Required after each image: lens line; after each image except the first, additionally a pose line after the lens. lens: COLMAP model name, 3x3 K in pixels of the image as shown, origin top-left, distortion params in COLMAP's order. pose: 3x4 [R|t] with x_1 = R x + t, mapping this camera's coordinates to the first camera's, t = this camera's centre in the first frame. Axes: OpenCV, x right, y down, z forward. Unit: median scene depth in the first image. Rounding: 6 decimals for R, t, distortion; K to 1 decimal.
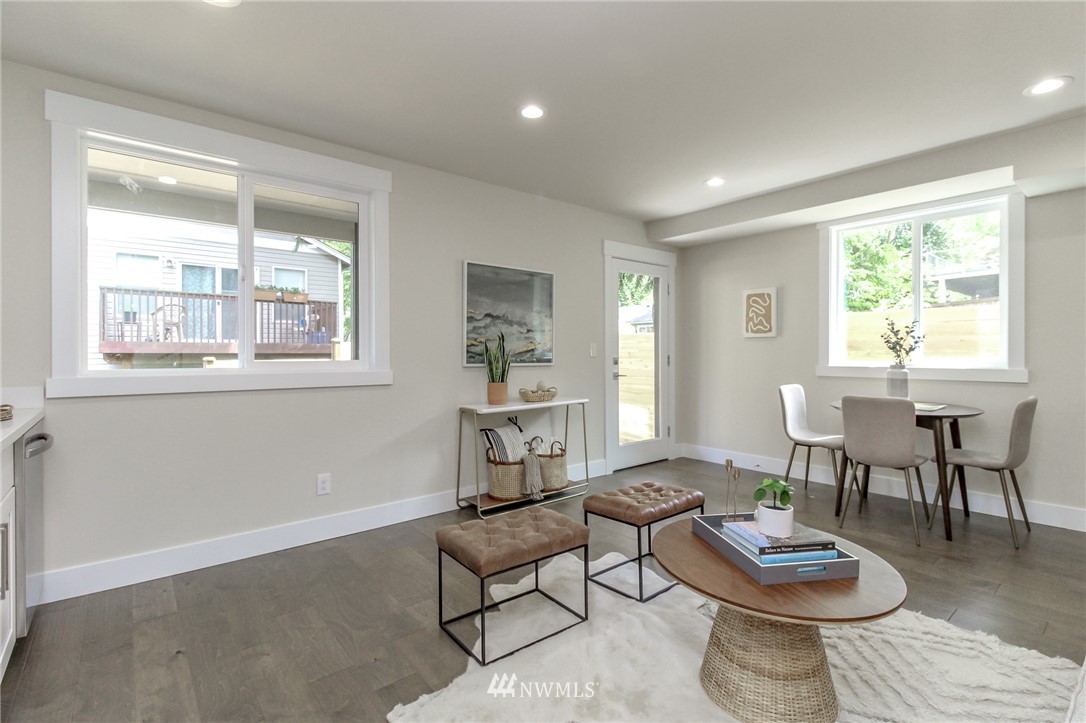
lens RADIAL K [[497.5, 0, 550.5], [0, 497.5, 354.9], [0, 0, 1]] dist [0.001836, -0.005686]
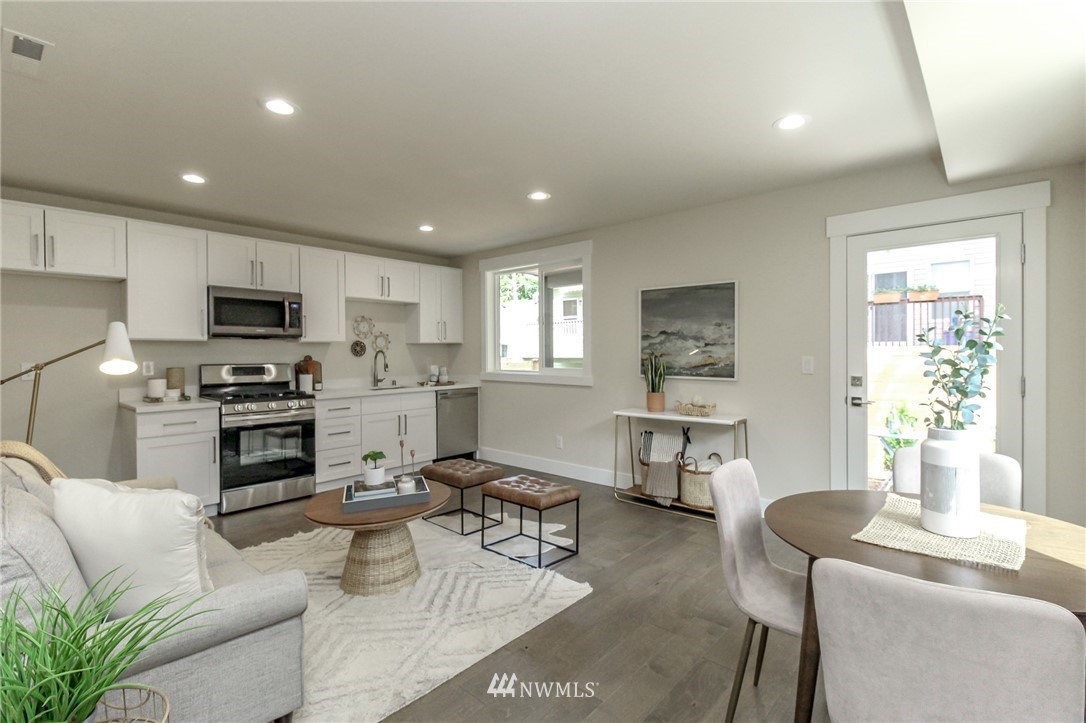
lens RADIAL K [[497.5, 0, 551.4], [0, 497.5, 359.0], [0, 0, 1]] dist [0.001836, -0.005686]
pose [[0.155385, 0.013927, -0.987756, 0.933256], [-0.000588, 0.999902, 0.014006, -0.034973], [0.987854, -0.001595, 0.155378, 0.566592]]
